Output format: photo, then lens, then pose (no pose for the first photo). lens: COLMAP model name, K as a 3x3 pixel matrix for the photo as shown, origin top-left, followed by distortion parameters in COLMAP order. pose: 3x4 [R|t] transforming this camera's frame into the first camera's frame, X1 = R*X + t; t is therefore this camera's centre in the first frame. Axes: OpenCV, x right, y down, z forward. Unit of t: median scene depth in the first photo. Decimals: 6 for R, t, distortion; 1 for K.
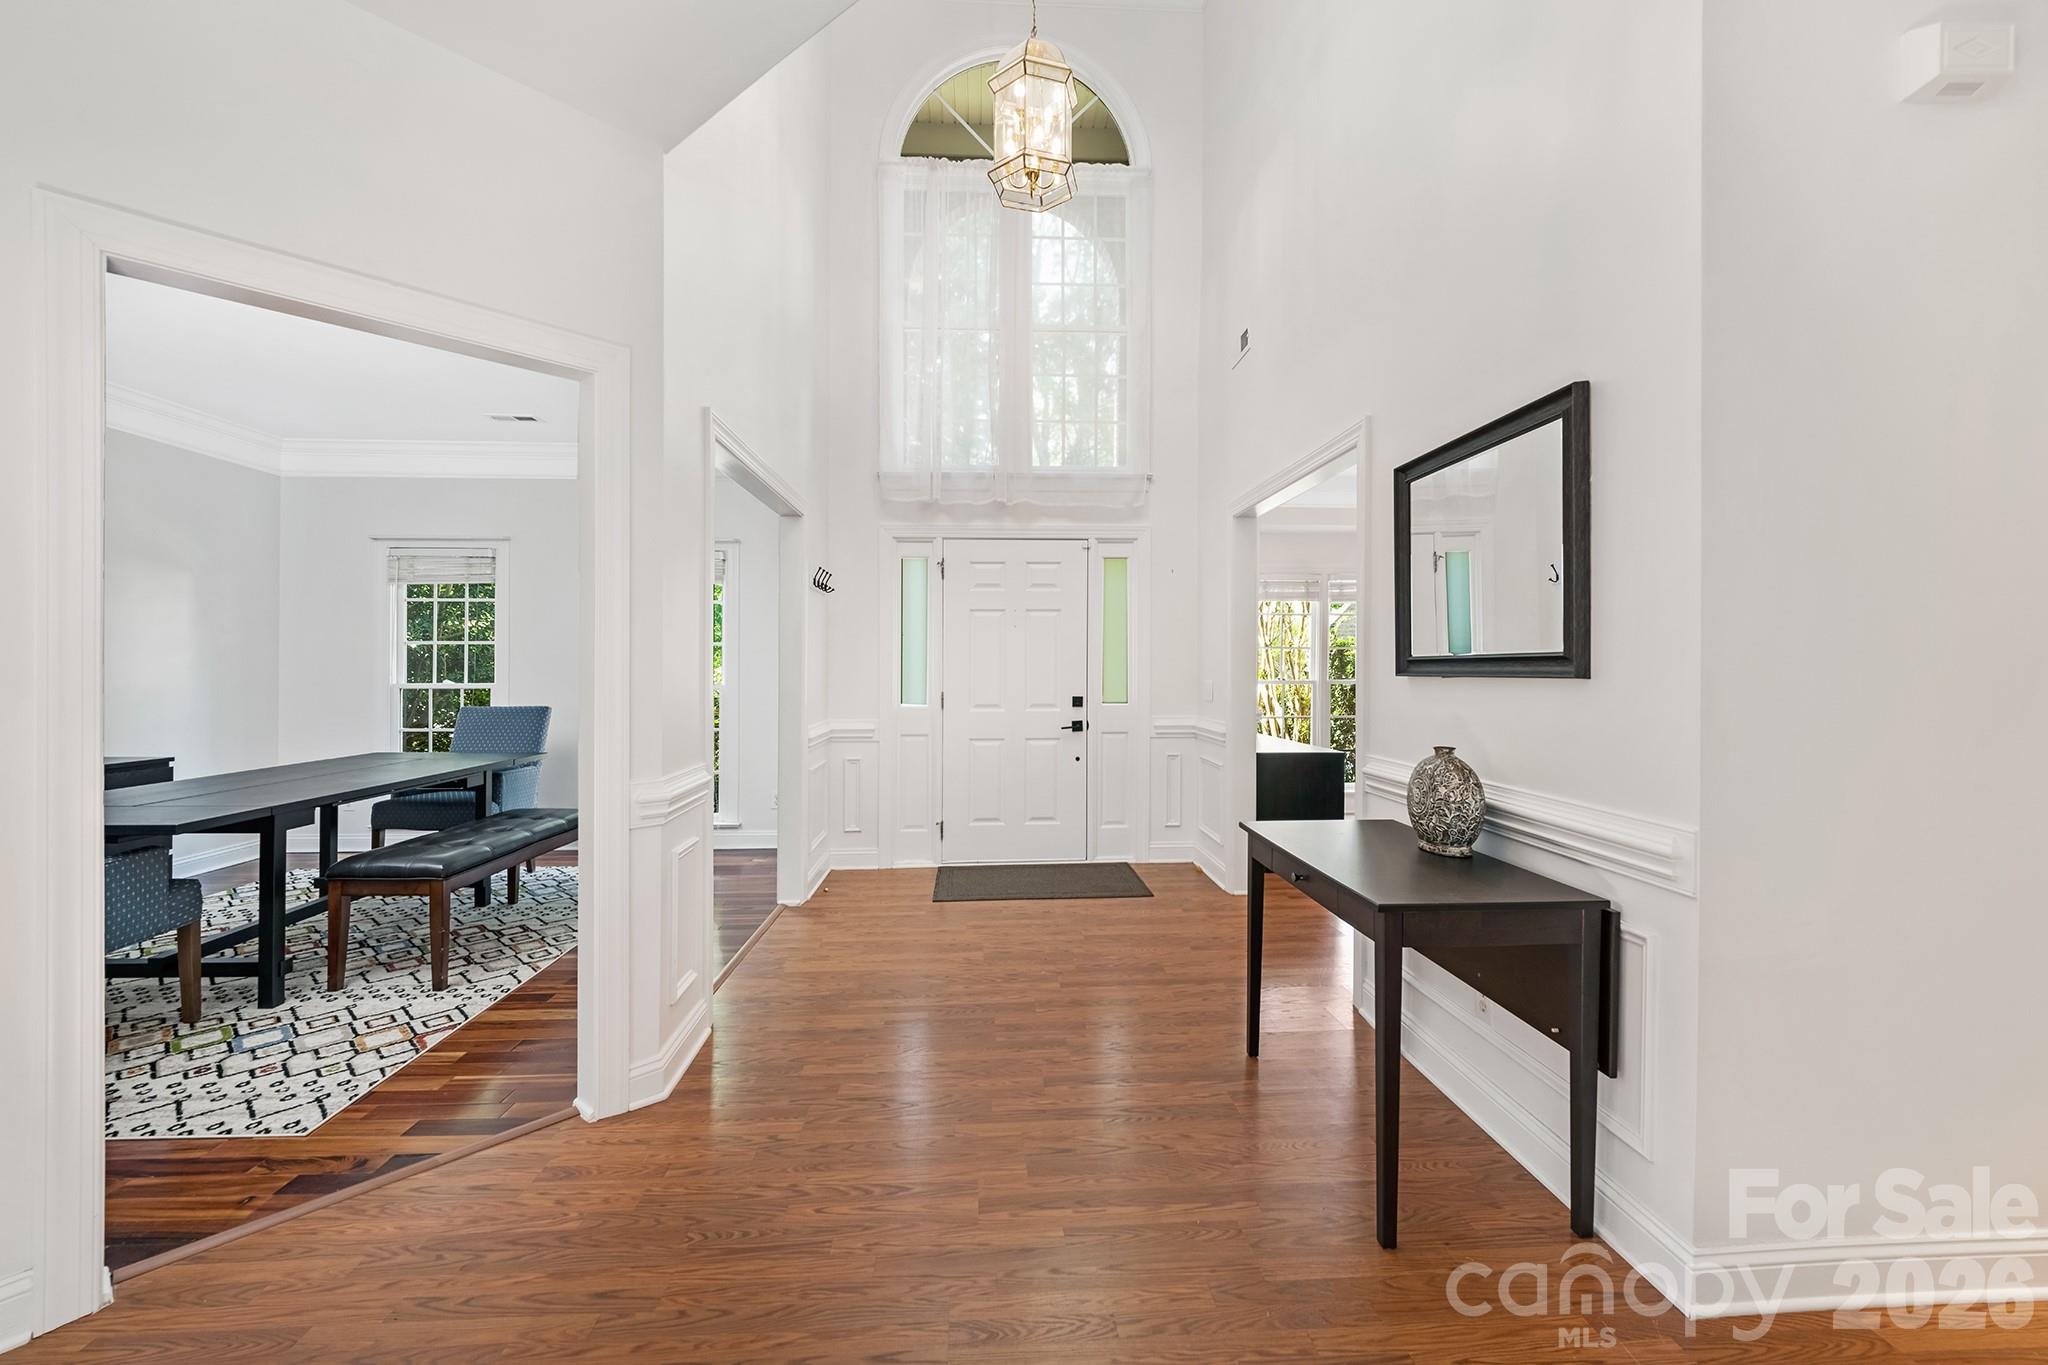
lens RADIAL K [[840.0, 0, 1023.4], [0, 840.0, 668.6], [0, 0, 1]] dist [-0.004877, -0.000396]
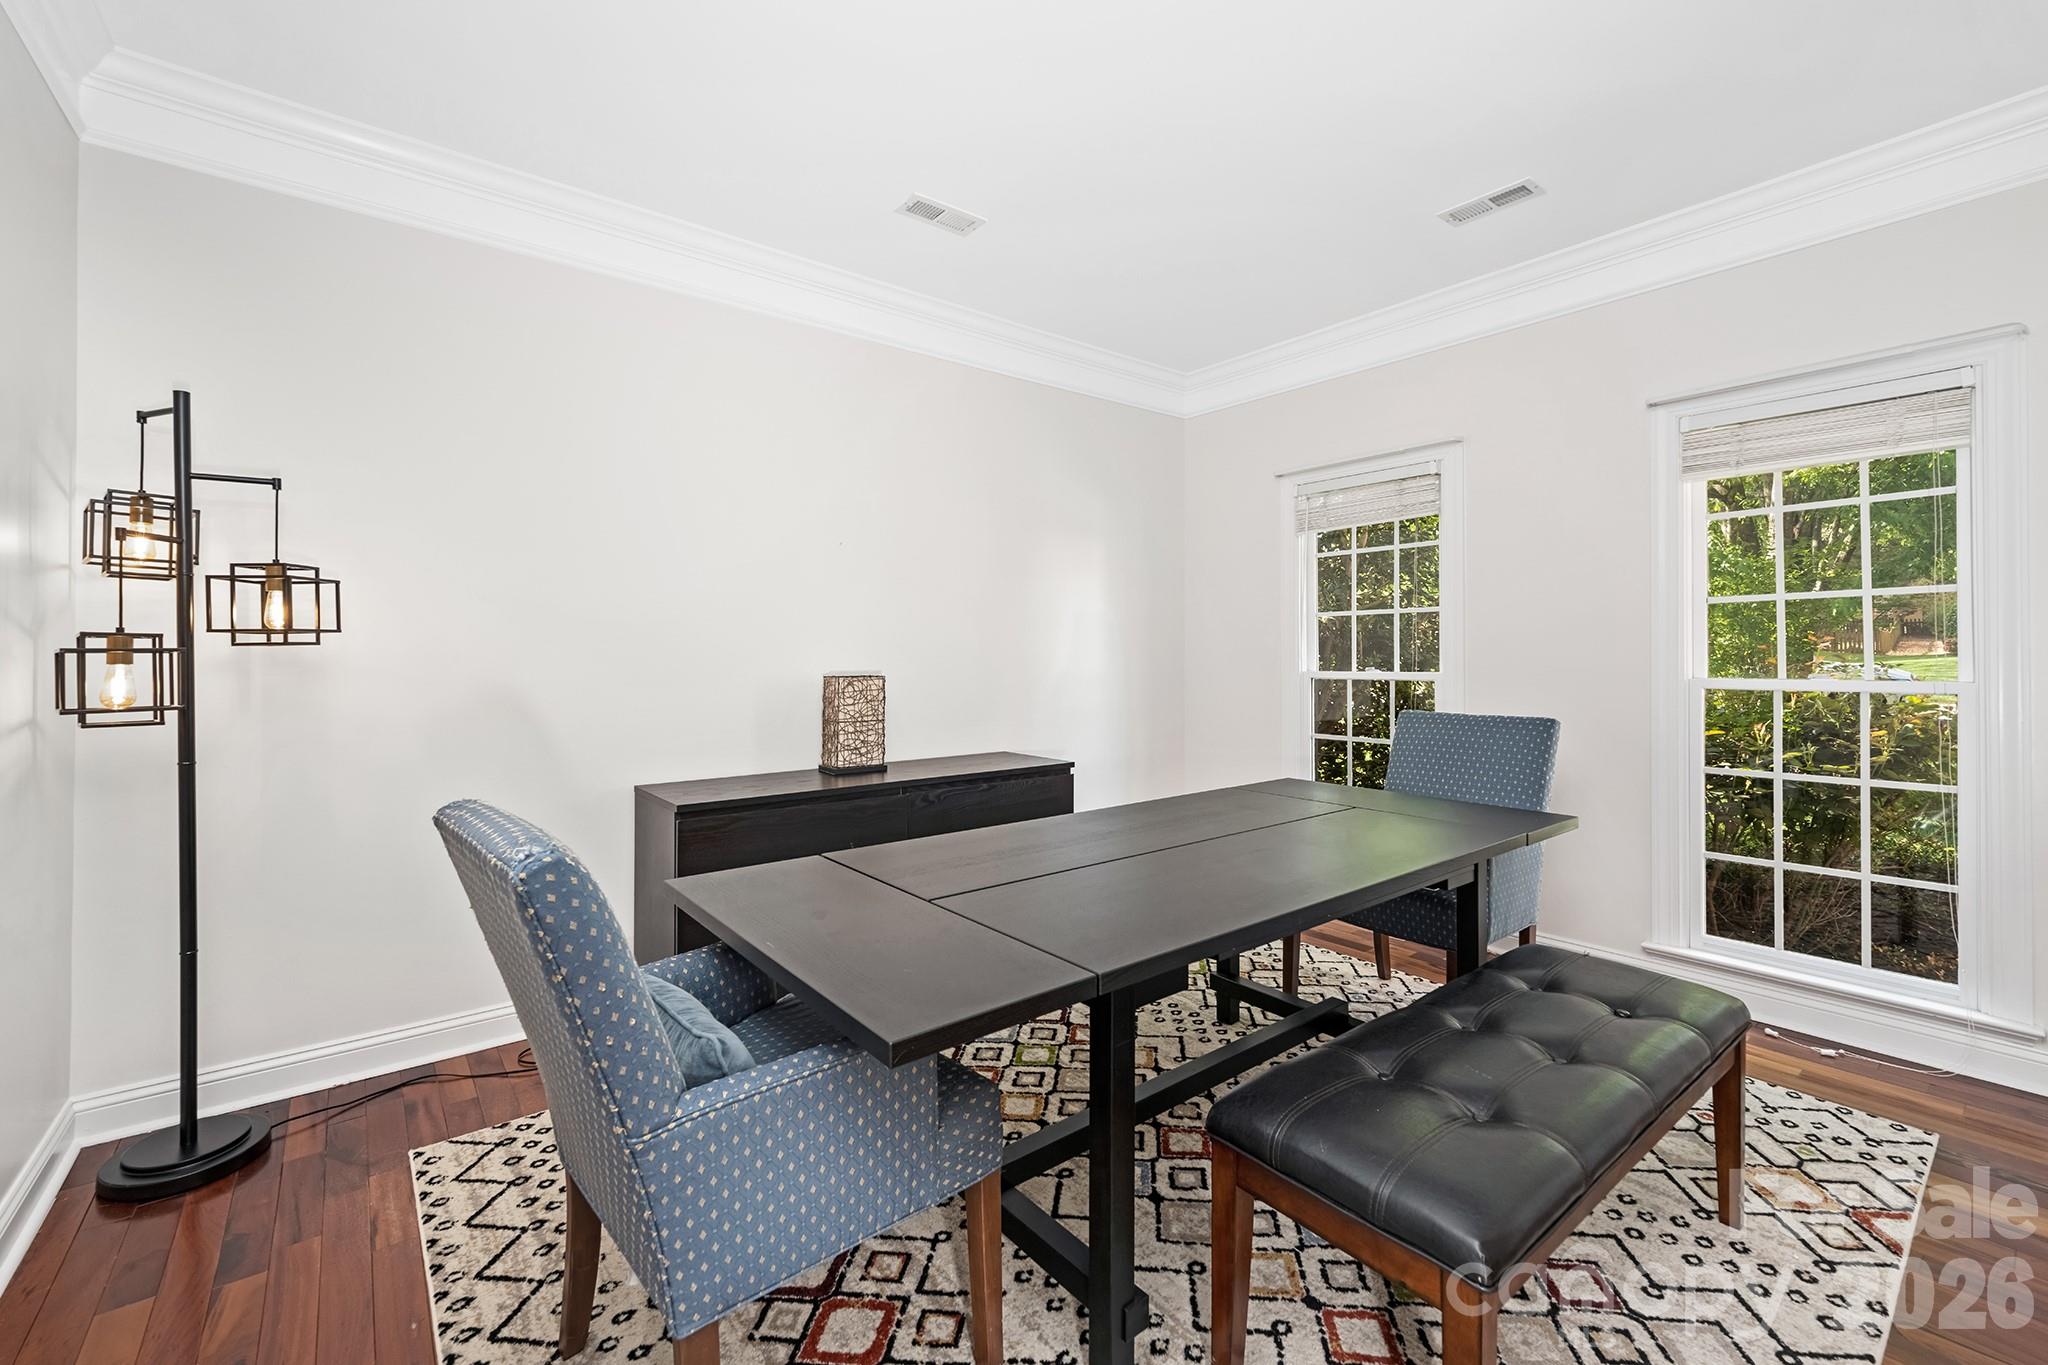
lens RADIAL K [[840.0, 0, 1023.4], [0, 840.0, 668.6], [0, 0, 1]] dist [-0.004877, -0.000396]
pose [[0.586527, 0.008954, -0.809880, -0.309736], [0.003970, 0.999895, 0.013931, 0.004388], [0.809920, -0.011386, 0.586430, 0.384102]]
